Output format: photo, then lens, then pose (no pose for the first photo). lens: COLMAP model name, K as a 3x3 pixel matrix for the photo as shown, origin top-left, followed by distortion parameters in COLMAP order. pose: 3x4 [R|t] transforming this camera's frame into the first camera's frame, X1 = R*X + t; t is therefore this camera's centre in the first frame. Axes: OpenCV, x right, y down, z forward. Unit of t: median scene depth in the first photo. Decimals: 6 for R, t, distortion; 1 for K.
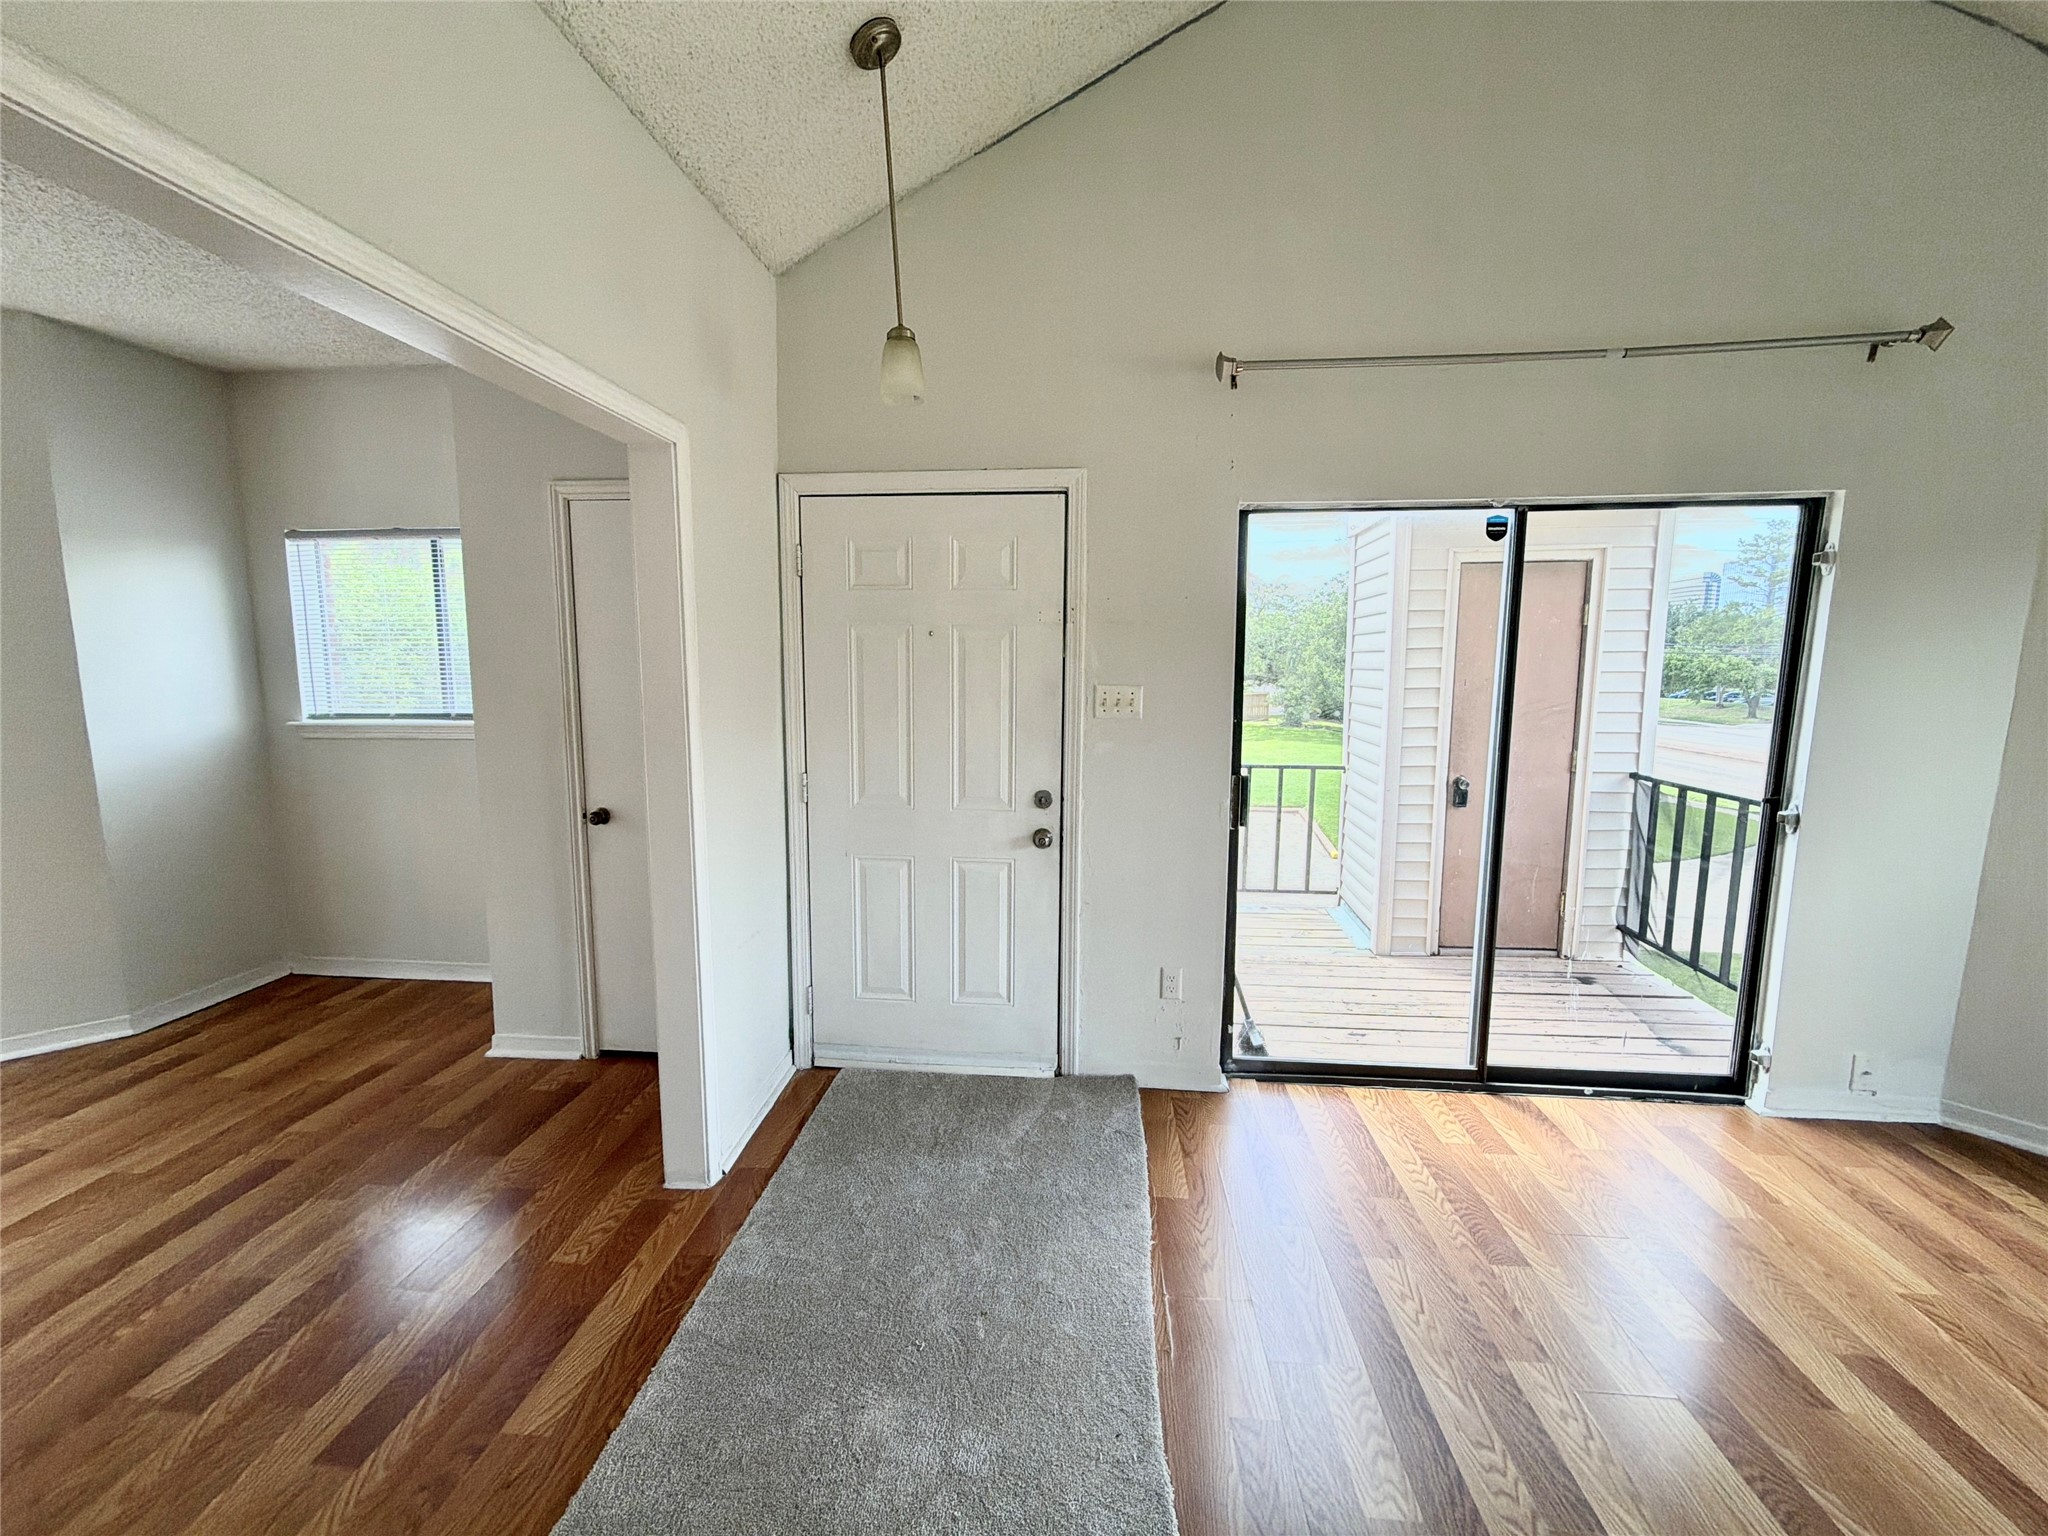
lens RADIAL K [[820.2, 0, 1017.5], [0, 820.2, 766.4], [0, 0, 1]] dist [-0.000150, 0.000222]
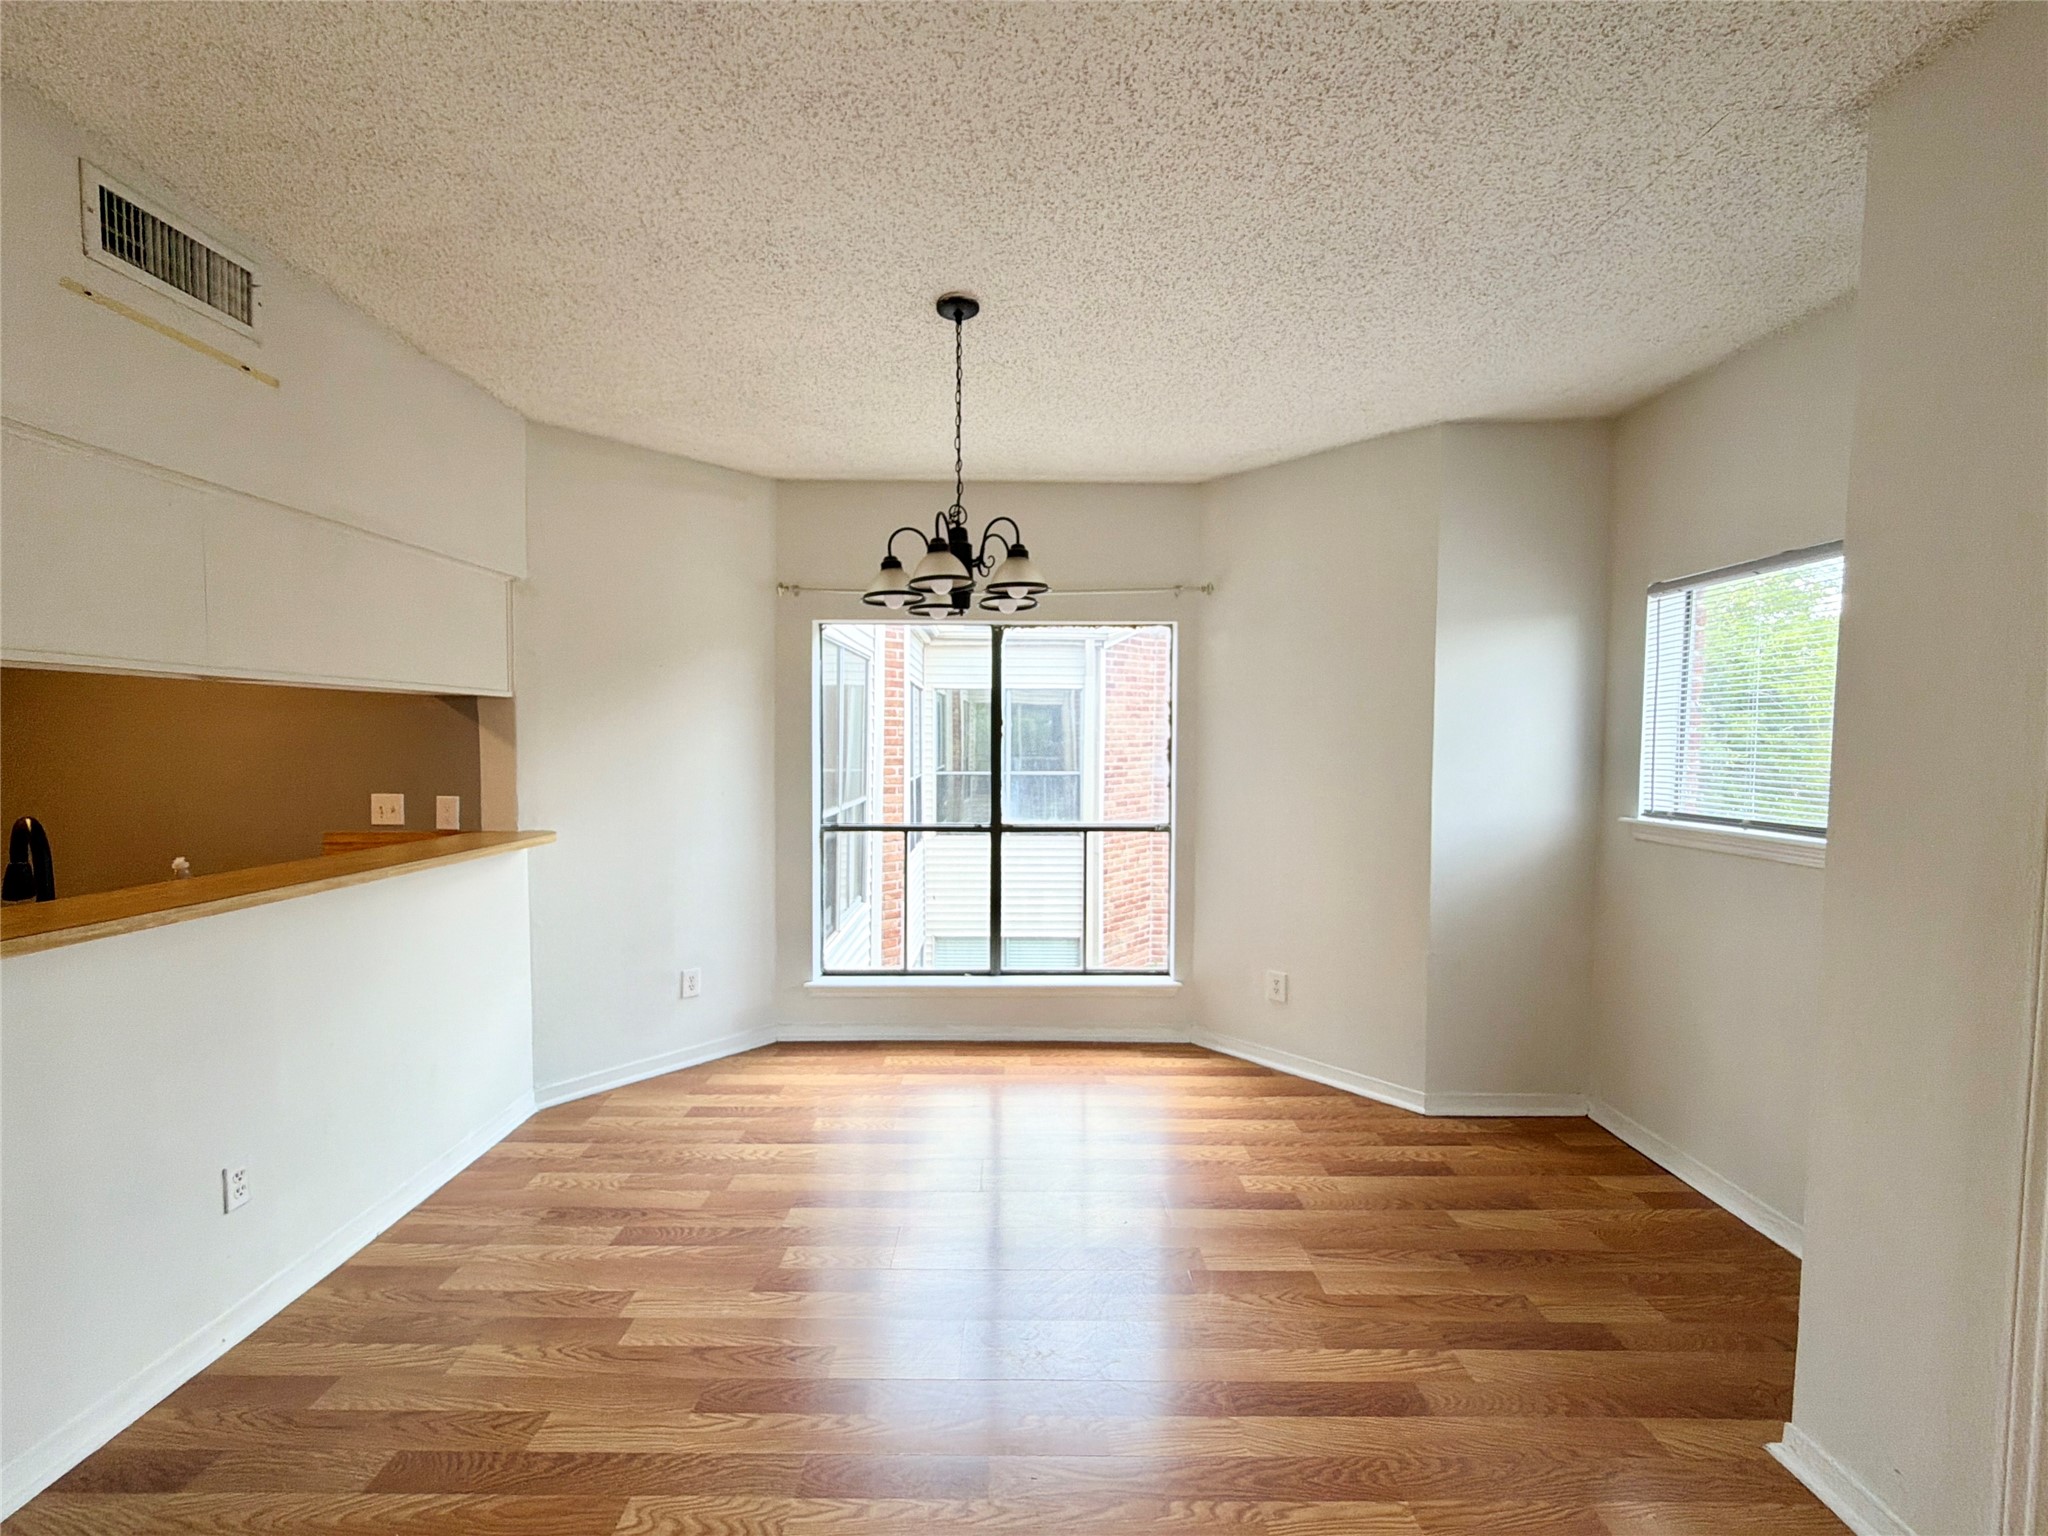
lens RADIAL K [[820.2, 0, 1021.1], [0, 820.2, 765.3], [0, 0, 1]] dist [-0.000150, 0.000222]
pose [[0.094491, 0.034797, -0.994917, -0.169833], [-0.130059, 0.991255, 0.022317, -0.059820], [0.986994, 0.127289, 0.098190, 0.418296]]
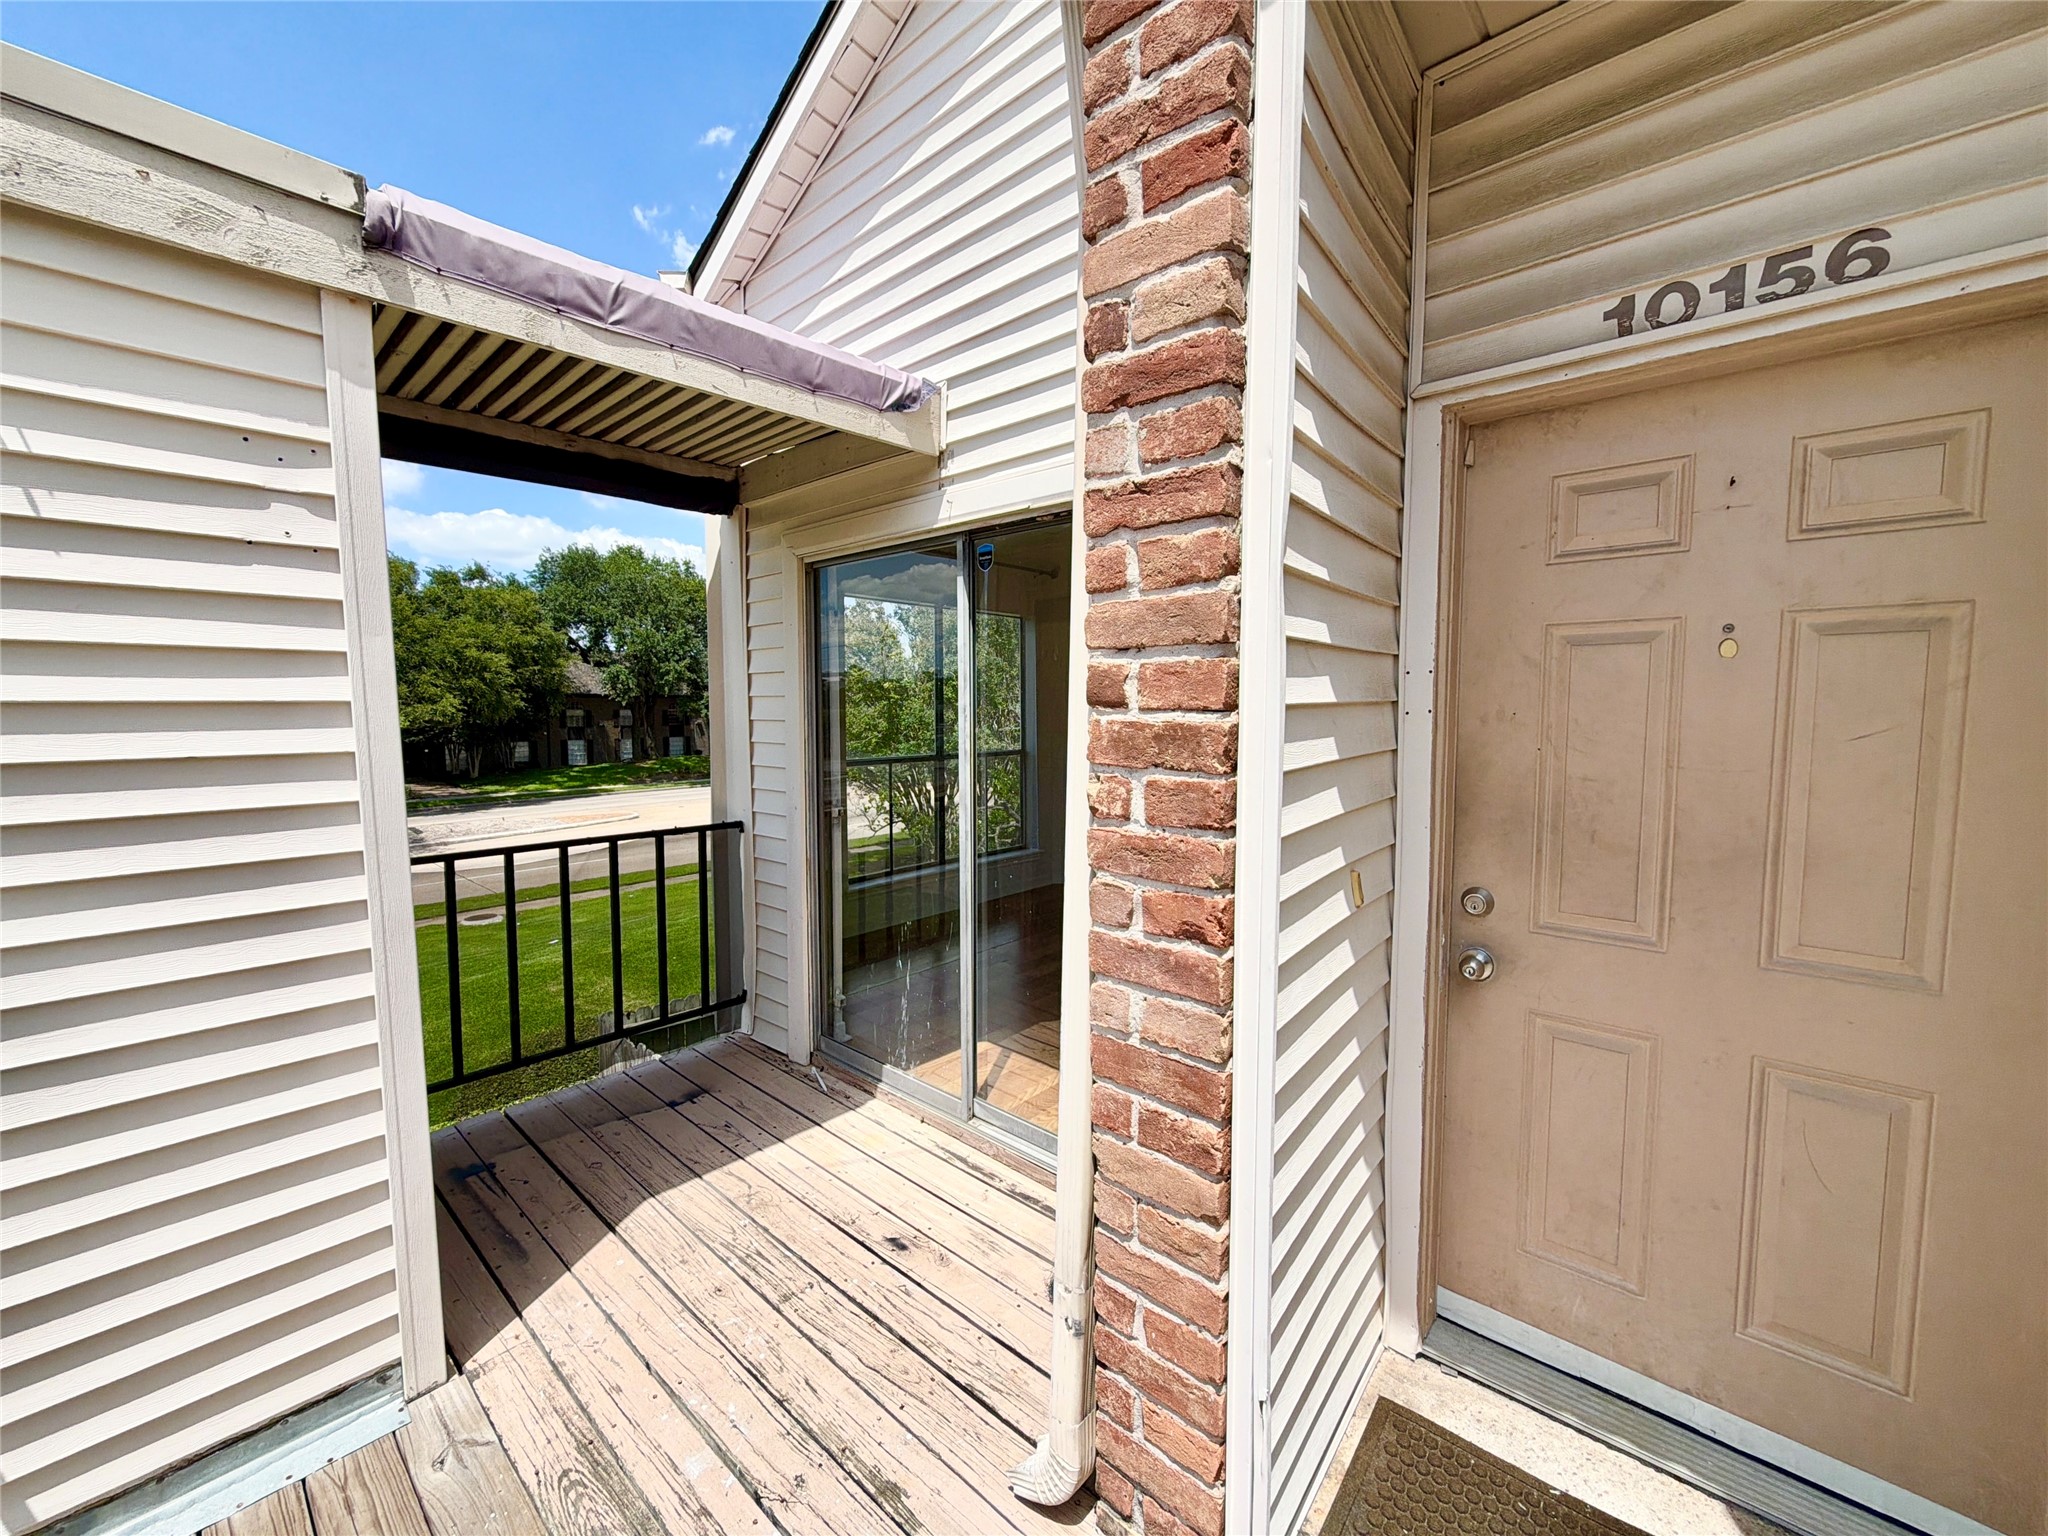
lens RADIAL K [[820.2, 0, 1017.3], [0, 820.2, 764.5], [0, 0, 1]] dist [-0.000150, 0.000222]
pose [[-0.800433, -0.045924, 0.597660, -0.048535], [0.077881, 0.980642, 0.179655, -0.198700], [-0.594341, 0.190348, -0.781362, 1.656491]]
